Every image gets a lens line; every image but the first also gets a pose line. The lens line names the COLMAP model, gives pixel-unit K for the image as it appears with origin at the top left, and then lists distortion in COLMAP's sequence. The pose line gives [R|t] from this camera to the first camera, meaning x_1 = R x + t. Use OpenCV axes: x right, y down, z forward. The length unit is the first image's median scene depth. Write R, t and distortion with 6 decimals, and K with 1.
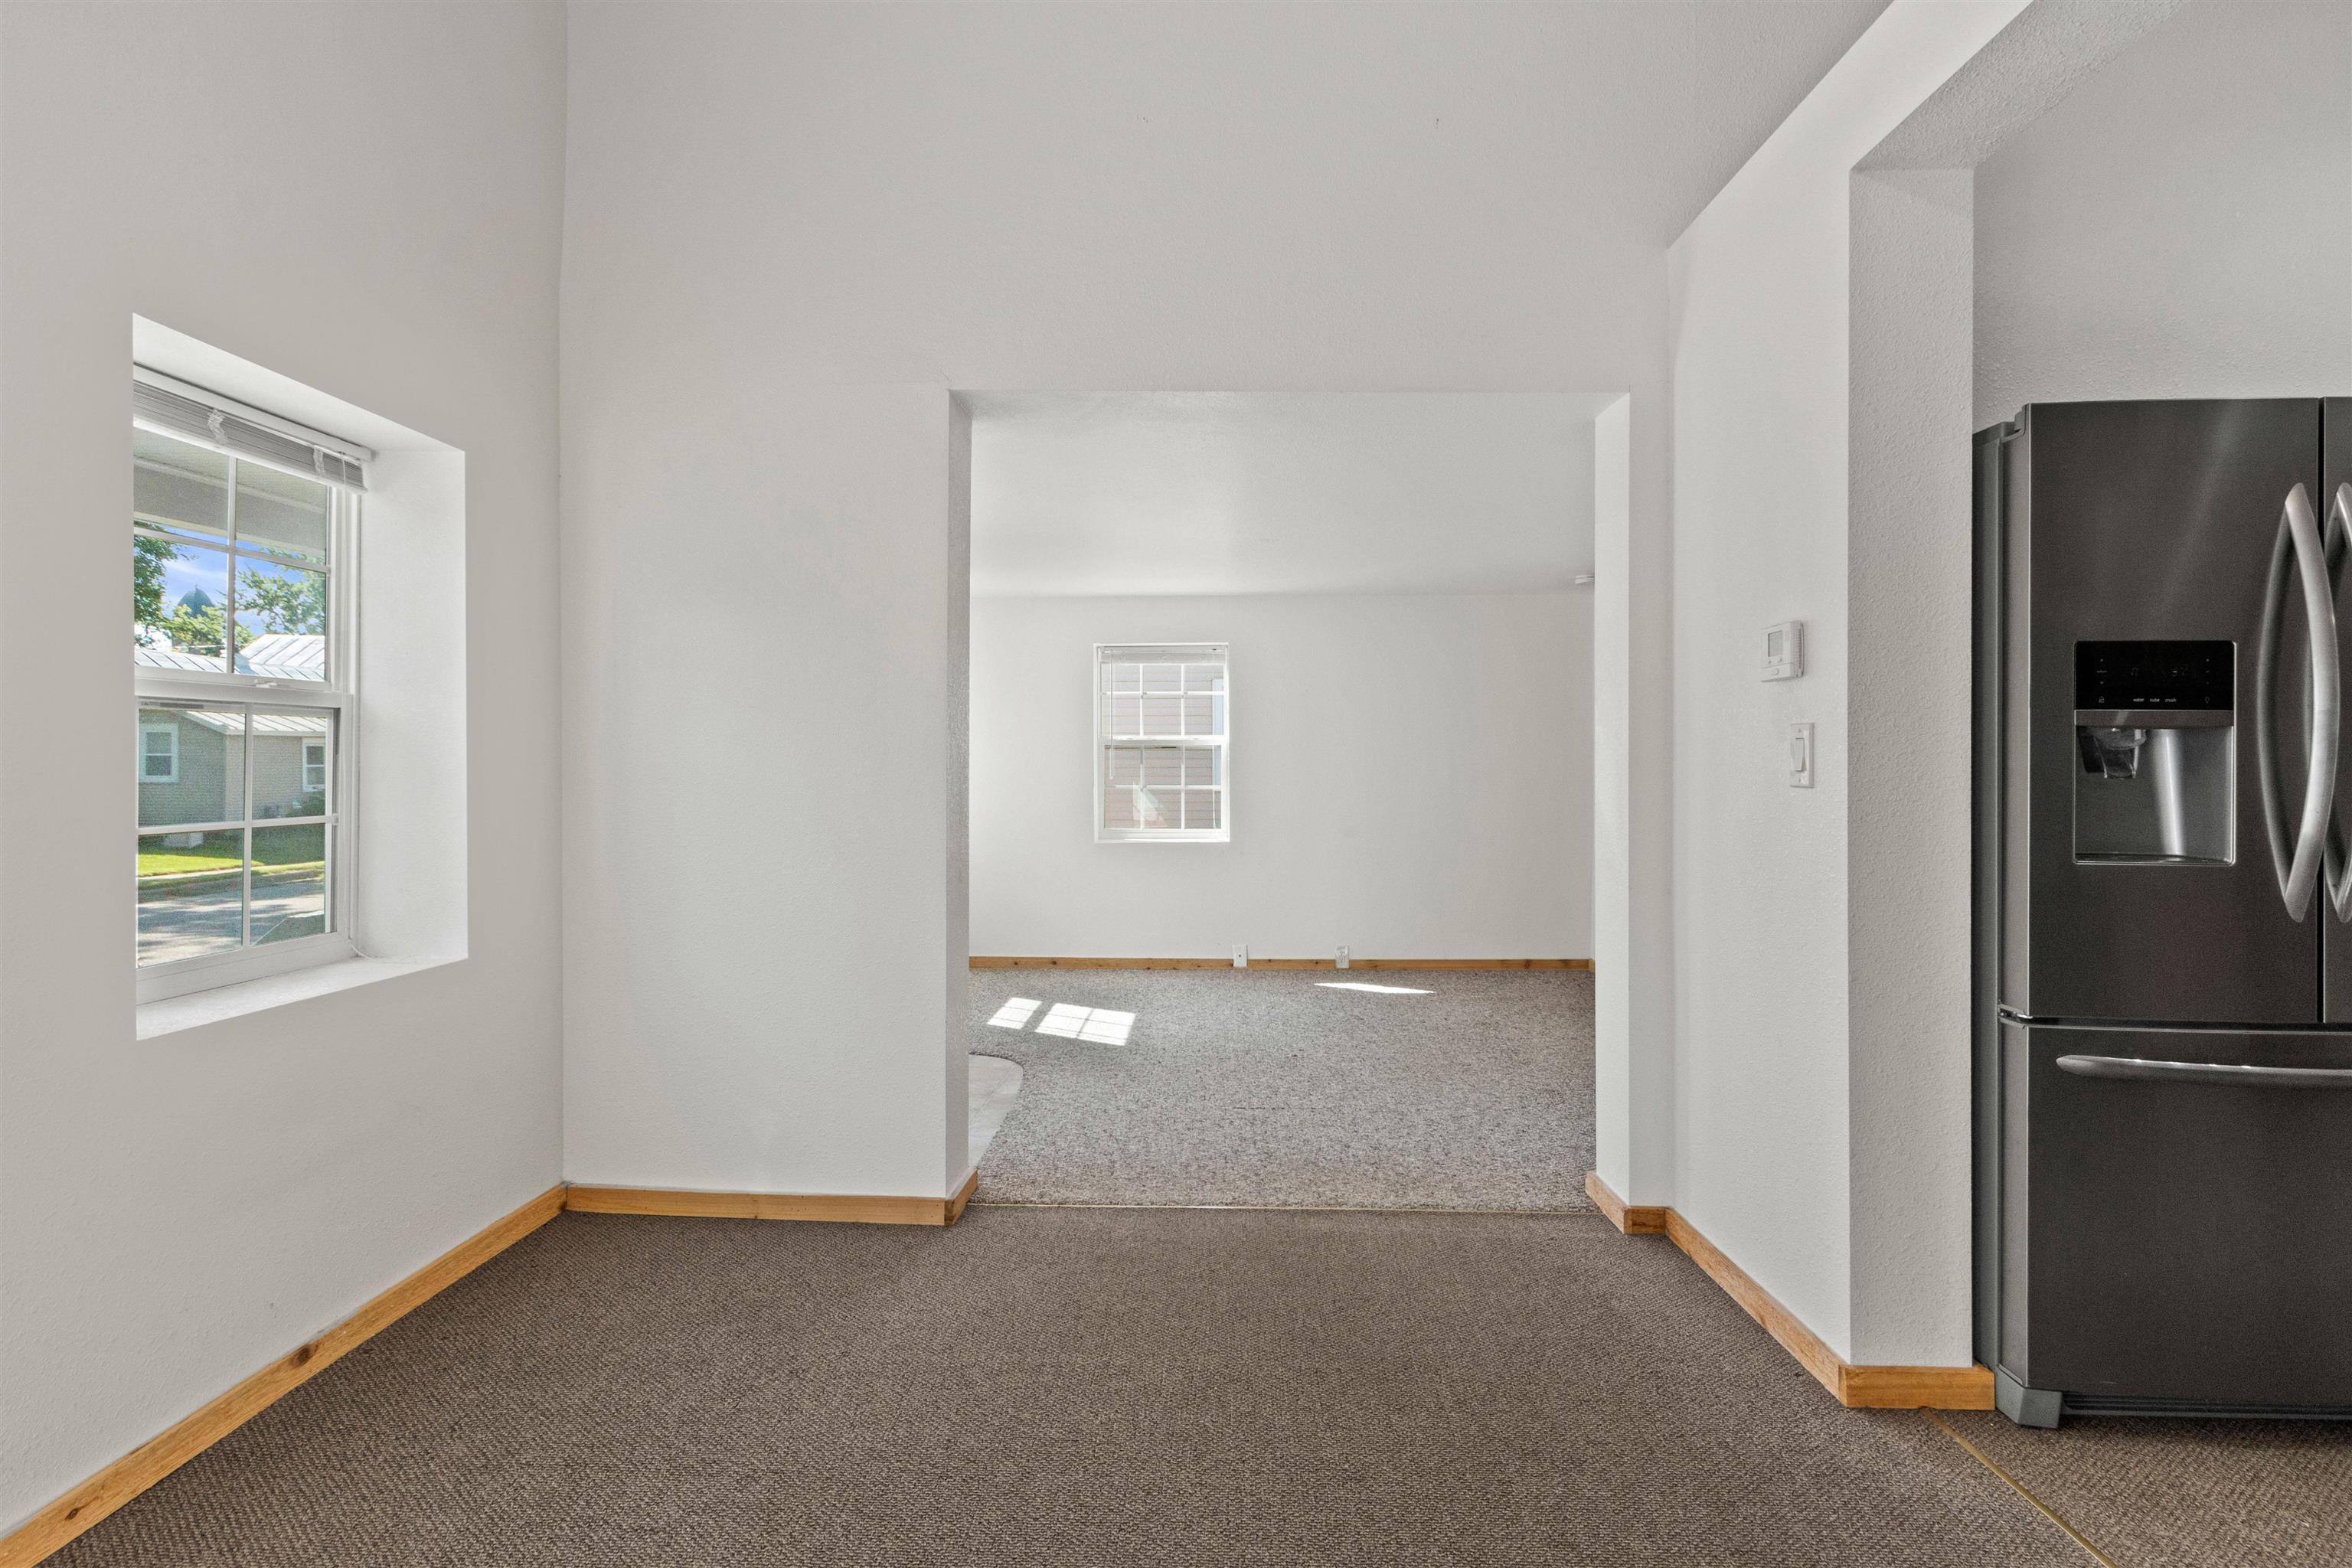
lens RADIAL K [[1110.9, 0, 1166.5], [0, 1110.9, 777.0], [0, 0, 1]] dist [0.011582, -0.001377]
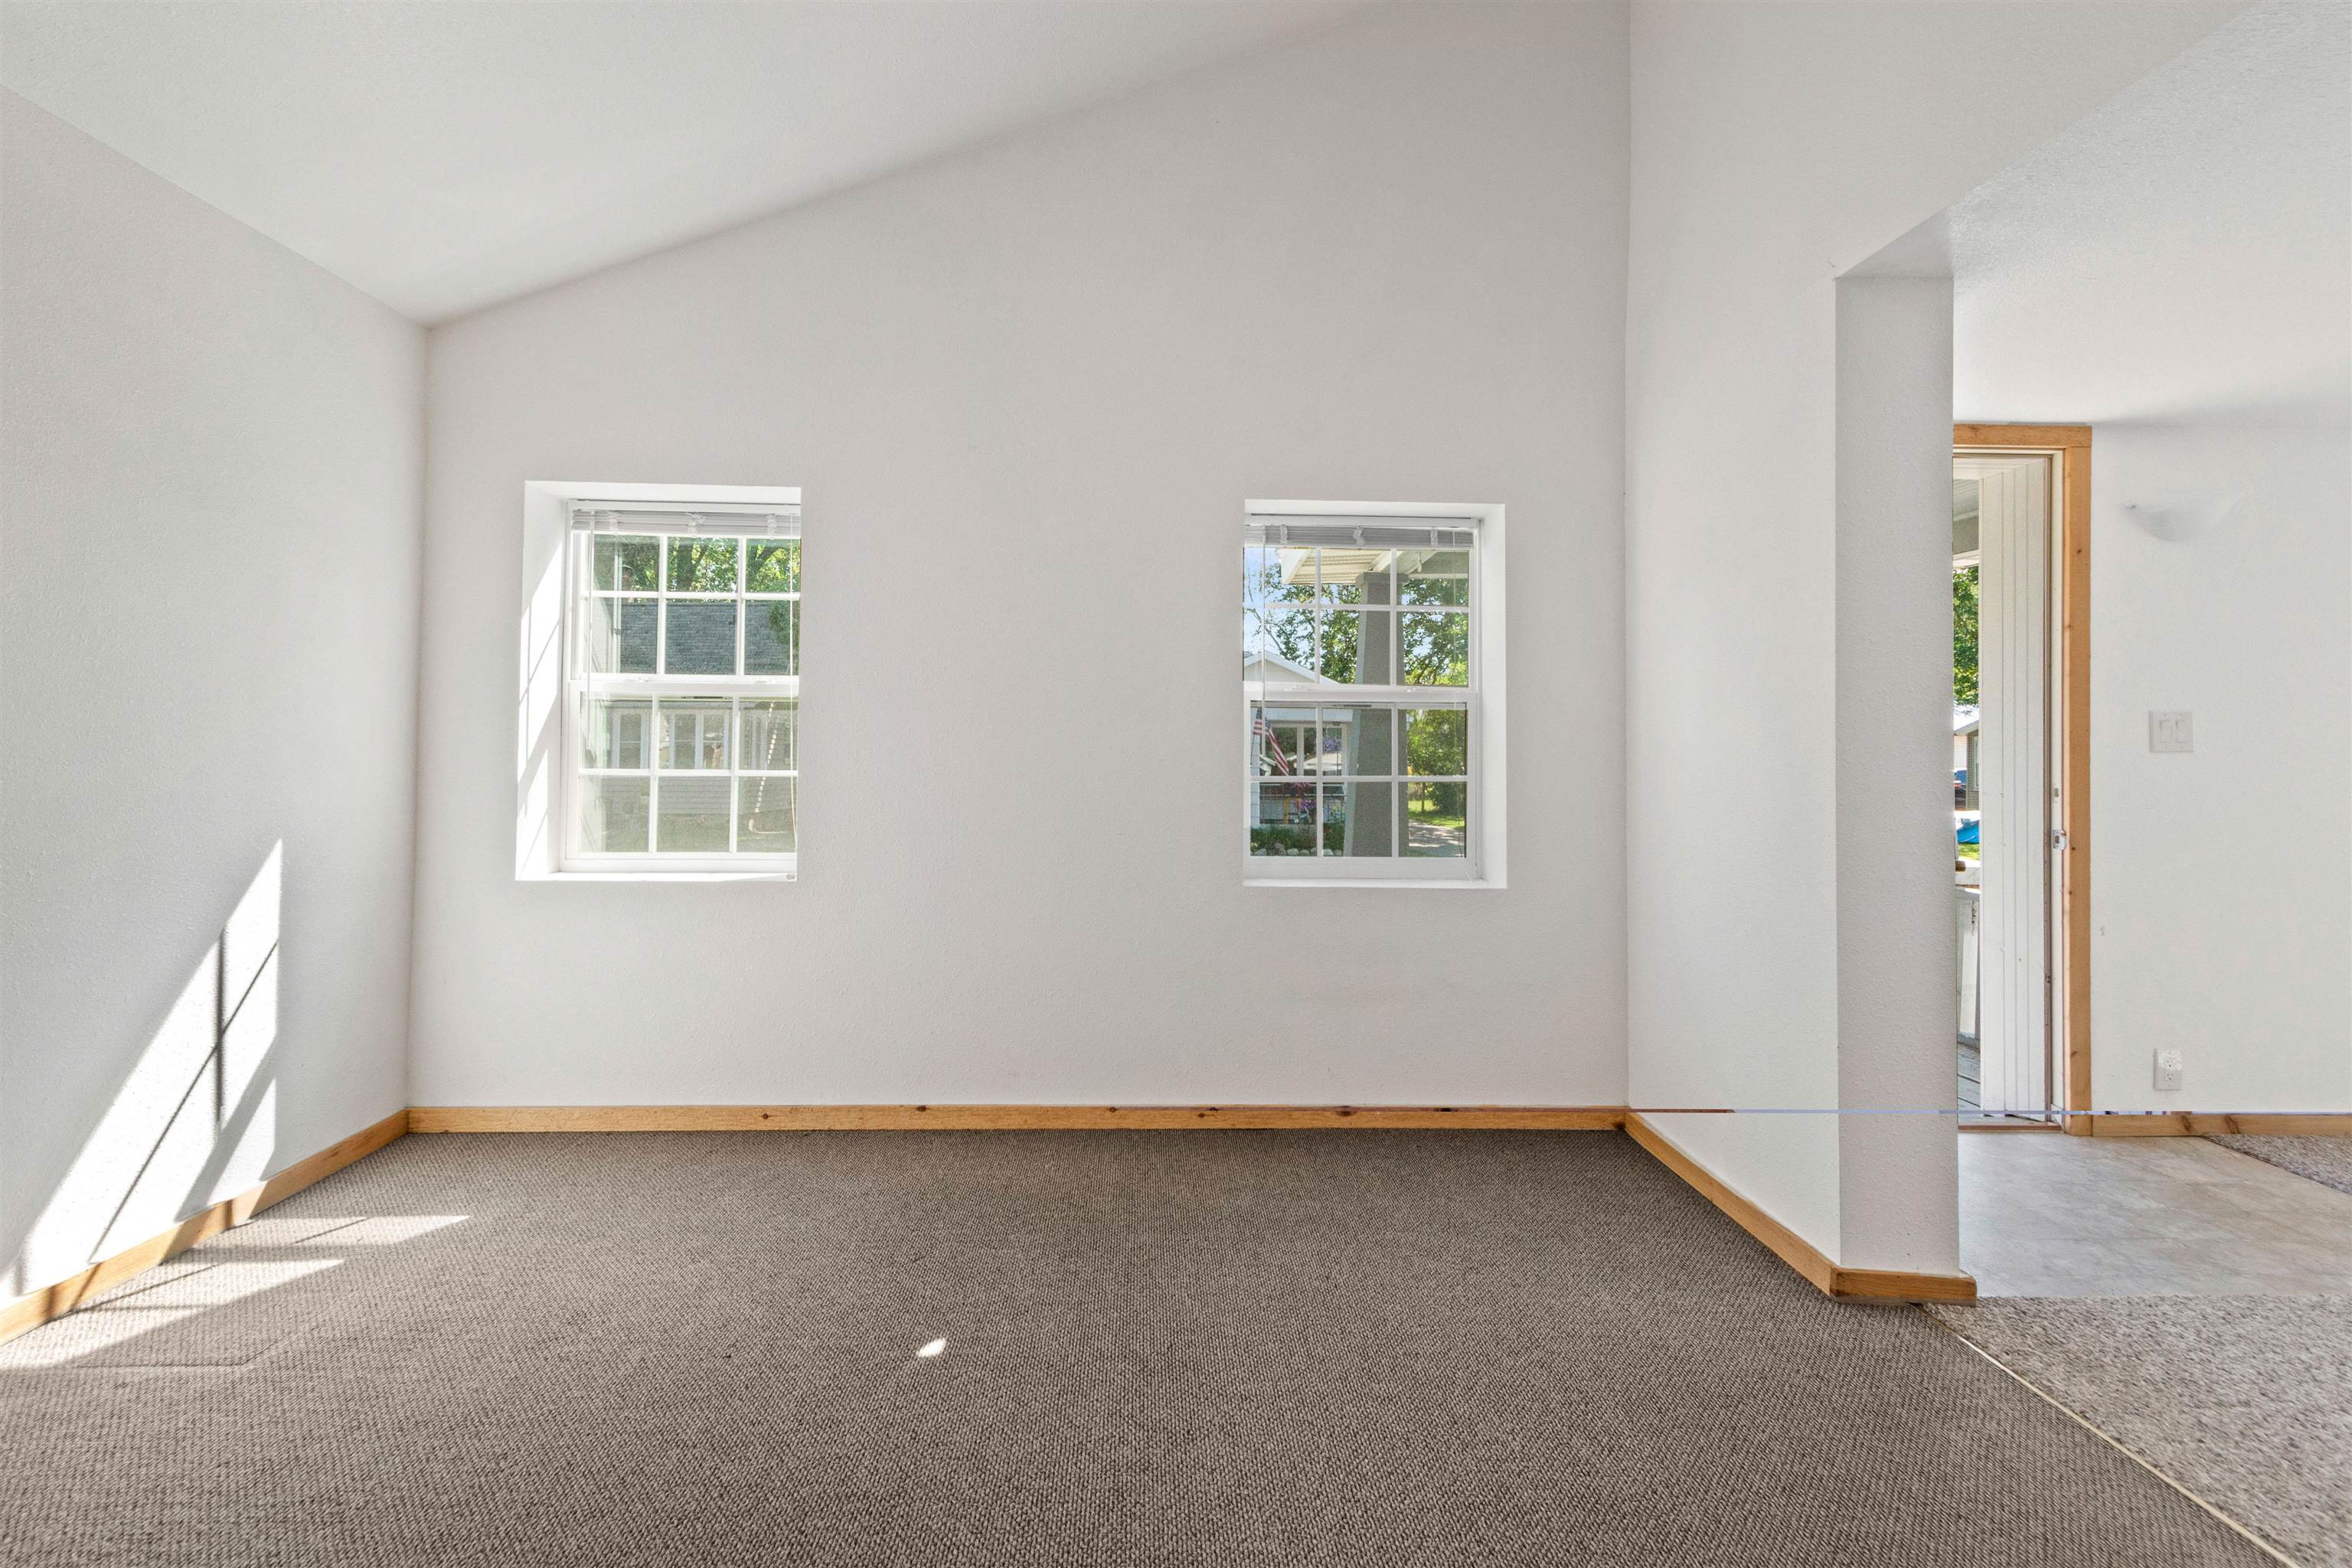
lens RADIAL K [[1110.9, 0, 1168.1], [0, 1110.9, 745.4], [0, 0, 1]] dist [0.011582, -0.001377]
pose [[0.089229, -0.015866, -0.995885, 0.565707], [-0.013832, 0.999757, -0.017167, 0.019273], [0.995915, 0.015307, 0.088988, 0.428405]]
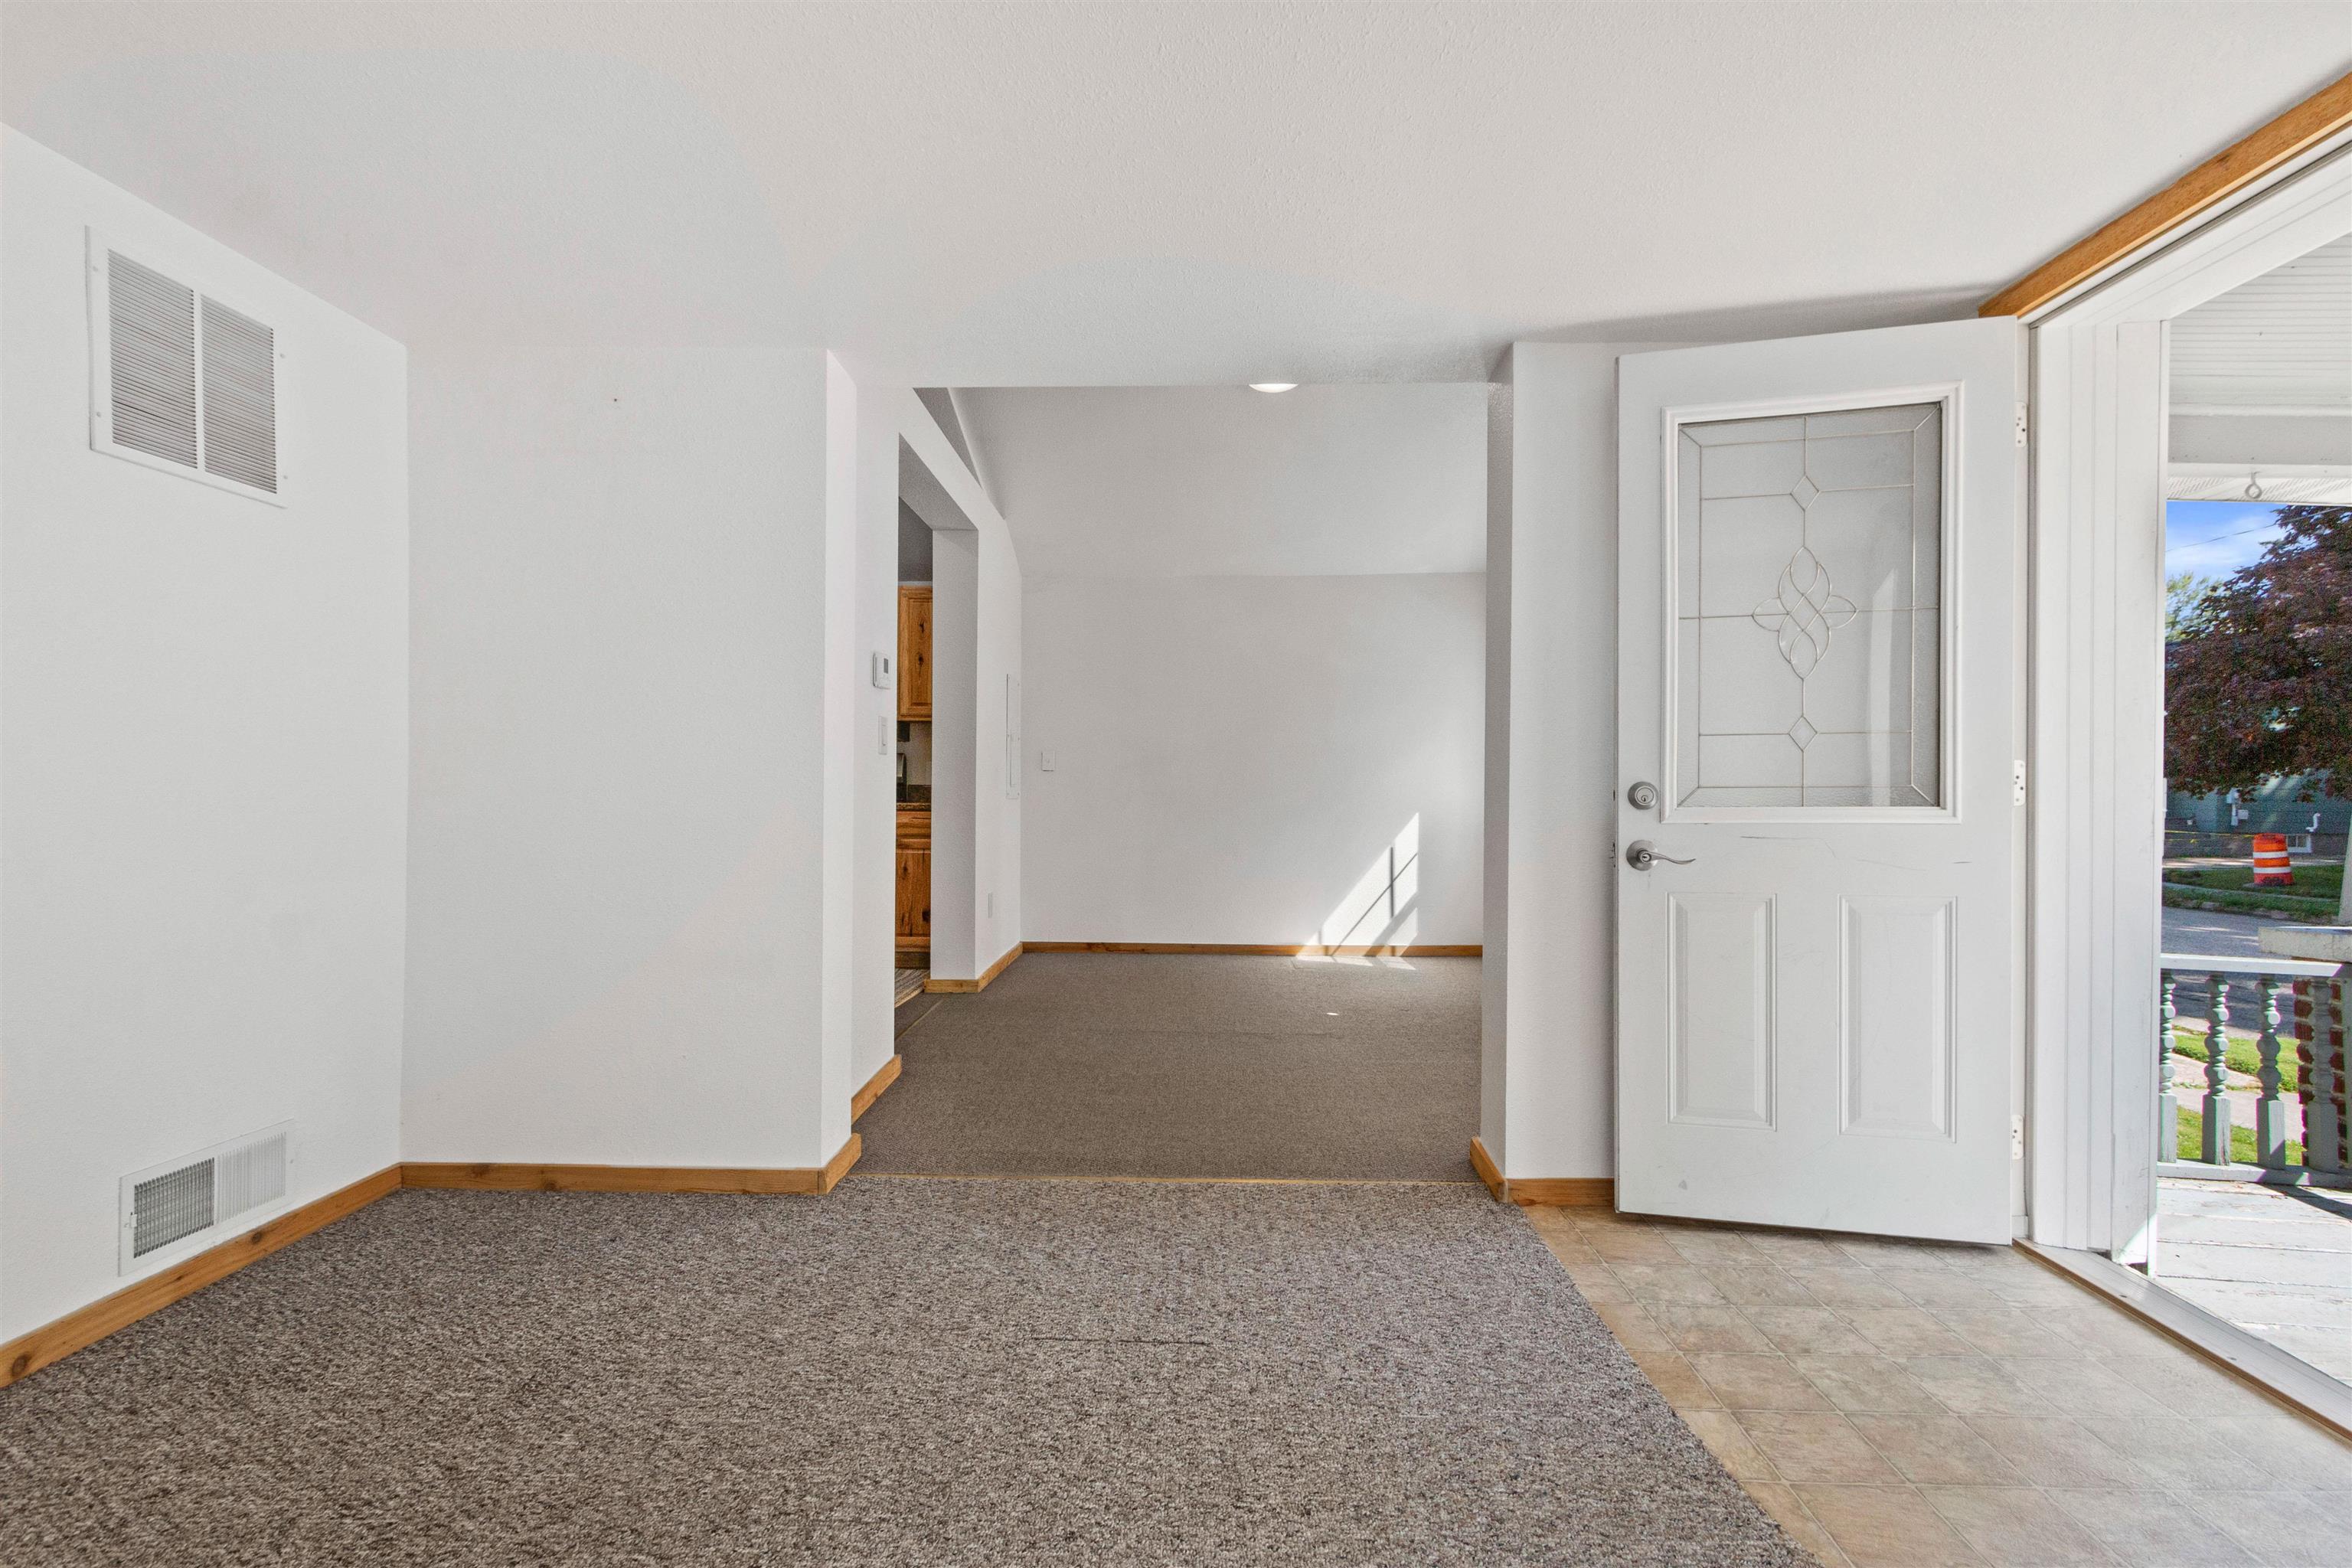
lens RADIAL K [[1110.9, 0, 1173.6], [0, 1110.9, 782.3], [0, 0, 1]] dist [0.011582, -0.001377]
pose [[-0.999807, -0.003306, -0.019361, 0.118368], [-0.003351, 0.999992, 0.002311, 0.032689], [0.019353, 0.002375, -0.999810, 2.039793]]
